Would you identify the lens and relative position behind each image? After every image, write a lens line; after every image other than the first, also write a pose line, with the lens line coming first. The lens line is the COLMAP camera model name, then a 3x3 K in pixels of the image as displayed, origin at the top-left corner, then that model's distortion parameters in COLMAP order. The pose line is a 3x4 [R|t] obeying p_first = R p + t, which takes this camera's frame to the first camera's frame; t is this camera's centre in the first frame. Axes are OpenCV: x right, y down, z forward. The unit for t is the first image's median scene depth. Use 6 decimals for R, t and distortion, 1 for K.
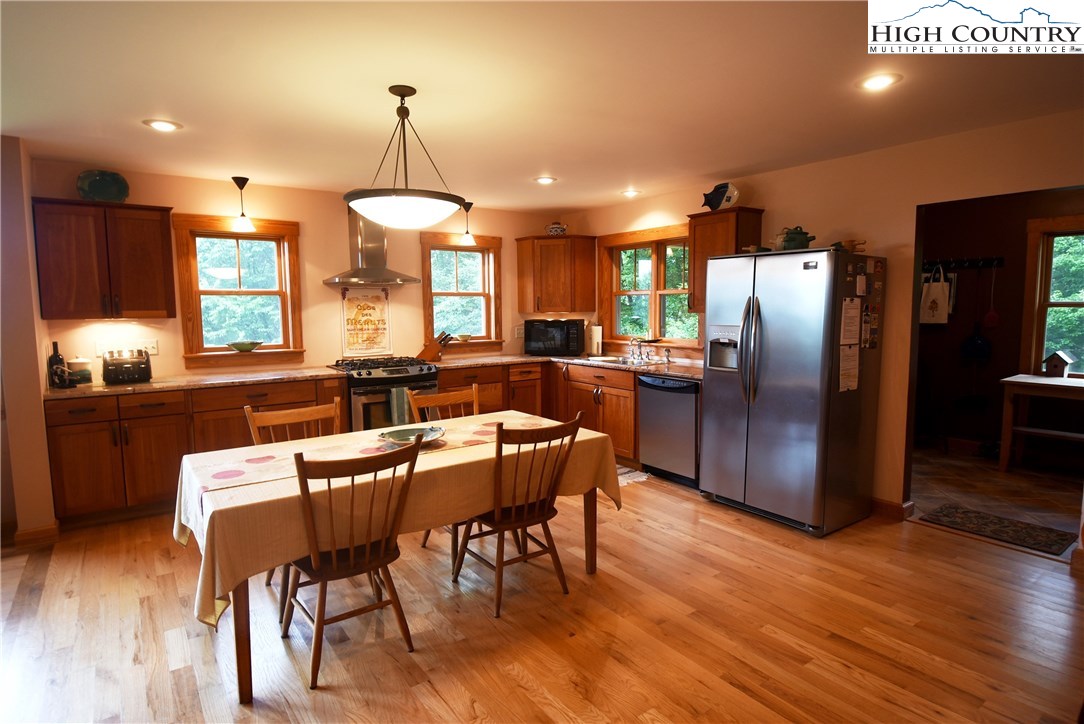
lens RADIAL K [[594.7, 0, 542.0], [0, 594.7, 362.0], [0, 0, 1]] dist [0.030365, -0.042258]
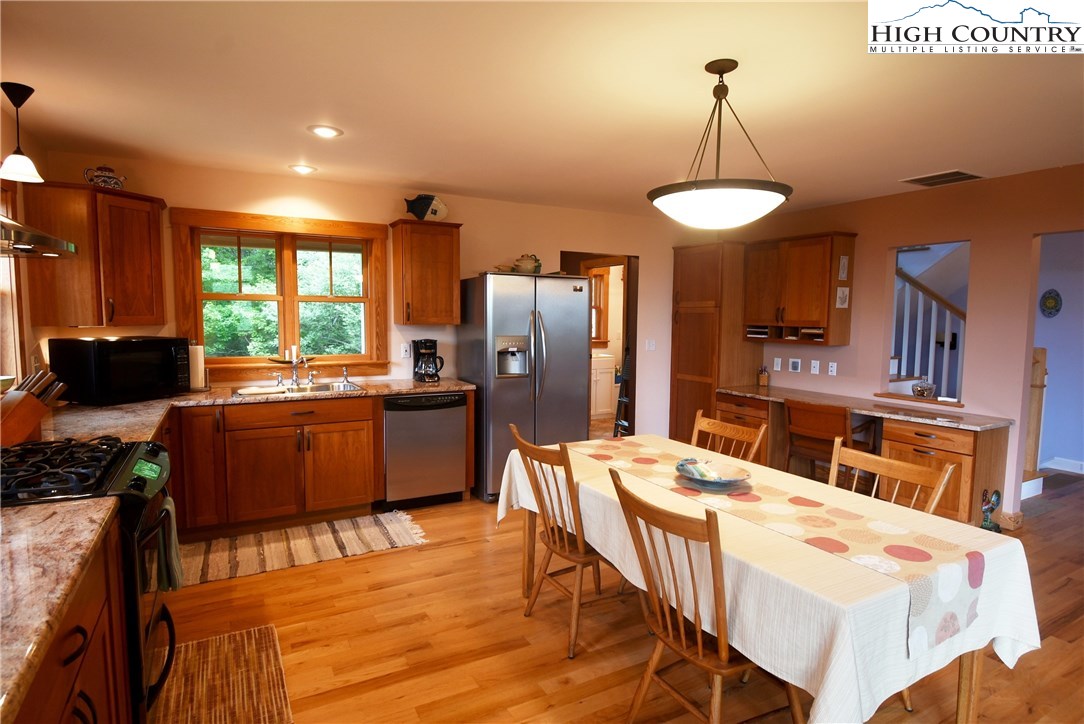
lens RADIAL K [[594.7, 0, 542.0], [0, 594.7, 362.0], [0, 0, 1]] dist [0.030365, -0.042258]
pose [[0.112760, -0.071296, 0.991061, -0.776424], [0.084338, 0.994510, 0.061949, -0.076453], [-0.990036, 0.076599, 0.118154, 0.813531]]
